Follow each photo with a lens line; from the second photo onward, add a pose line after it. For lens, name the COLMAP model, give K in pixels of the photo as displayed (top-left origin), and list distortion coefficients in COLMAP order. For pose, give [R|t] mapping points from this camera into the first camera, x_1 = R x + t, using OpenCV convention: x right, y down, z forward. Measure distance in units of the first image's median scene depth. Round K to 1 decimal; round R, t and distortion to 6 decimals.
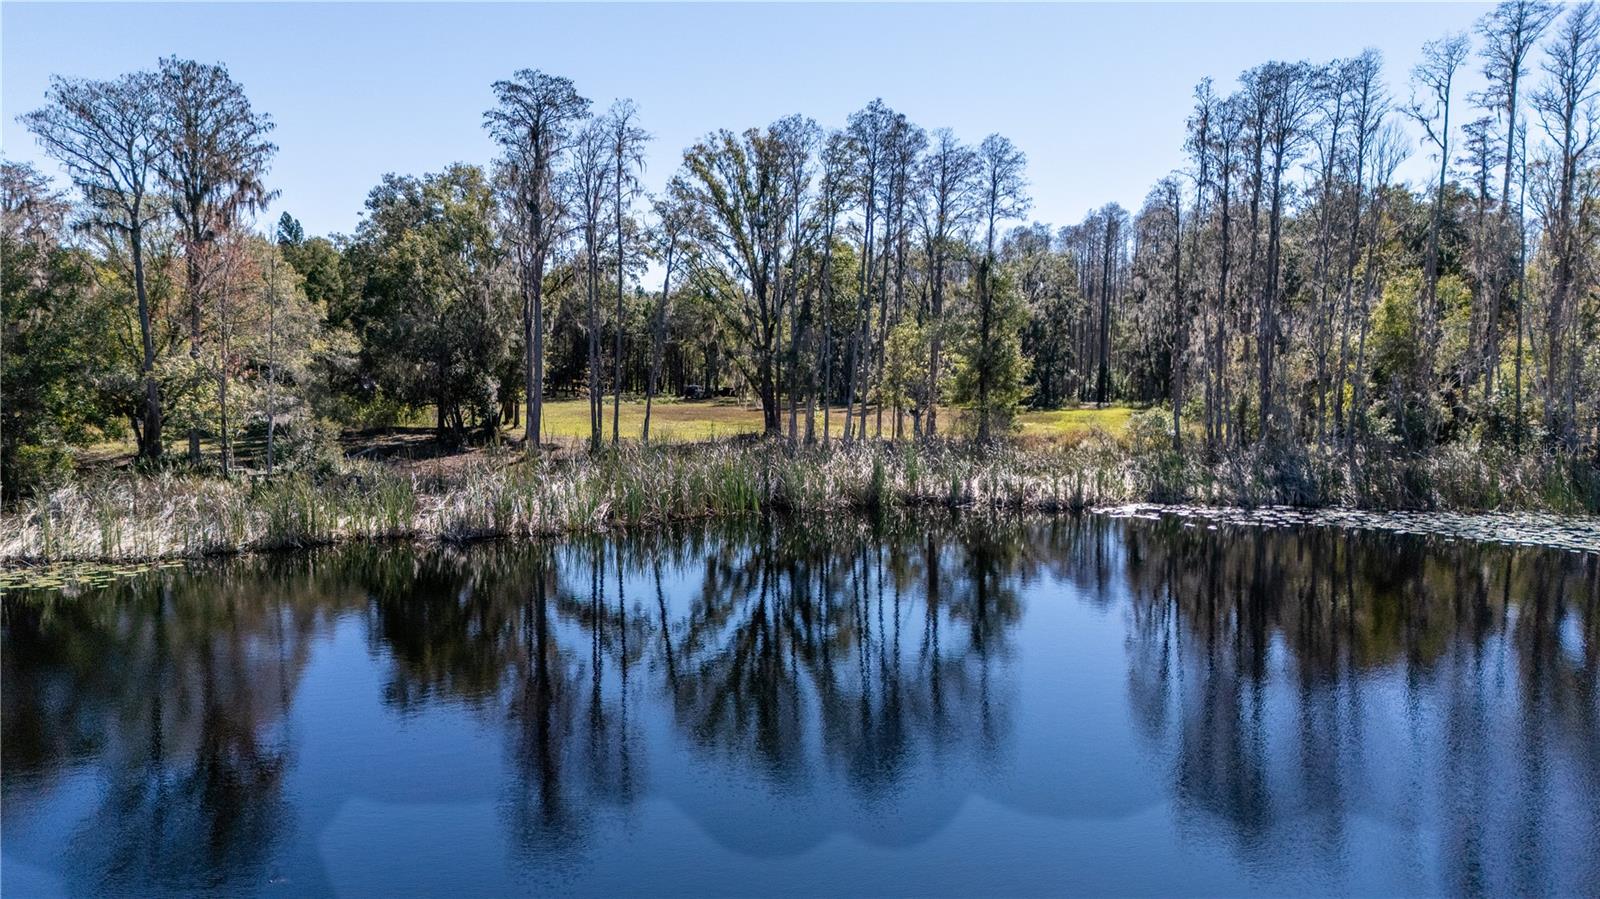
lens RADIAL K [[1146.6, 0, 800.0], [0, 1146.6, 449.5], [0, 0, 1]] dist [0.085203, -0.095531]
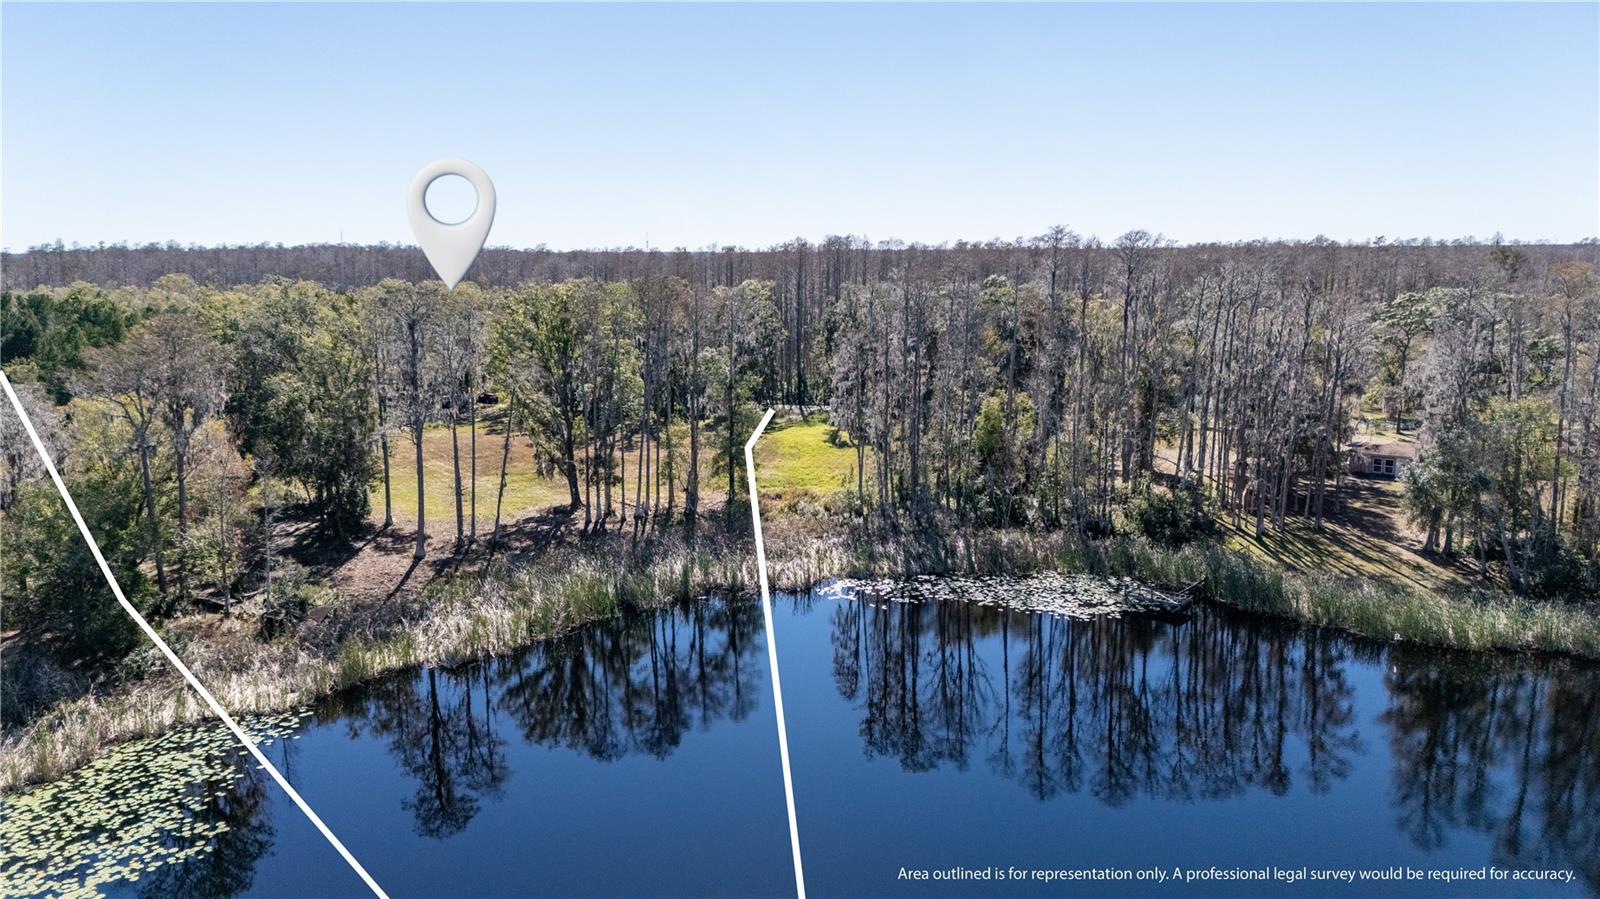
lens RADIAL K [[1146.6, 0, 800.0], [0, 1146.6, 449.5], [0, 0, 1]] dist [0.085203, -0.095531]
pose [[0.963361, -0.054815, 0.262548, -0.141012], [0.032379, 0.995502, 0.089033, -0.216909], [-0.266248, -0.077270, 0.960803, -0.411852]]
